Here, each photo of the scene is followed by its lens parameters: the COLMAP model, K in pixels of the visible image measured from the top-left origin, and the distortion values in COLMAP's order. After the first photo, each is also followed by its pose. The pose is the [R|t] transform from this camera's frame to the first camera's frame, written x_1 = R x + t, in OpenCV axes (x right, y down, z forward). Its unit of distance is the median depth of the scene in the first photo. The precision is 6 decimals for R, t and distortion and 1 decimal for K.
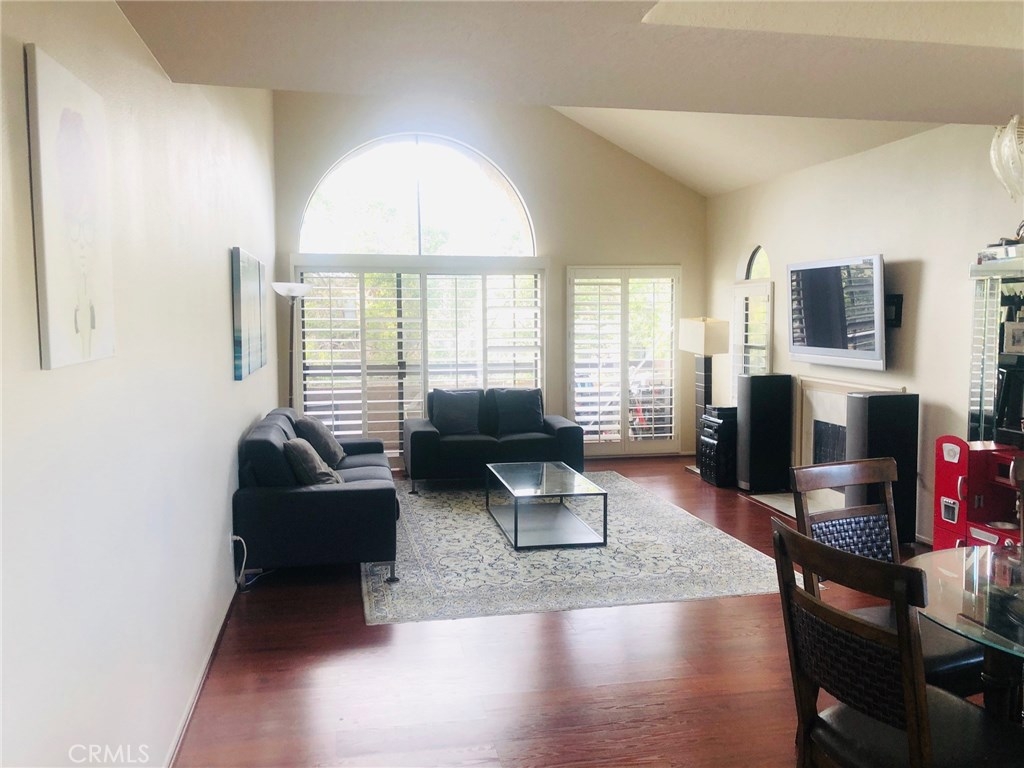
lens RADIAL K [[836.3, 0, 512.3], [0, 836.3, 385.6], [0, 0, 1]] dist [0.031592, -0.036801]
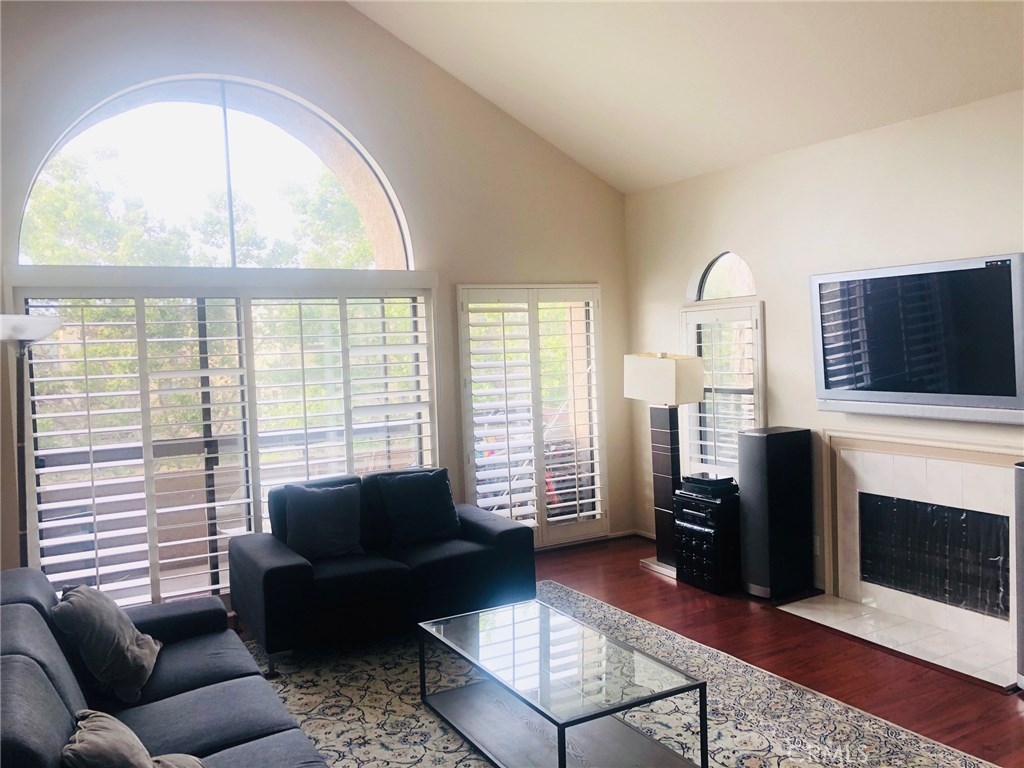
lens RADIAL K [[836.3, 0, 513.8], [0, 836.3, 376.8], [0, 0, 1]] dist [0.031592, -0.036801]
pose [[0.948180, -0.042297, 0.314905, -0.114843], [0.057471, 0.997583, -0.039053, -0.038244], [-0.312492, 0.055127, 0.948319, 0.342621]]
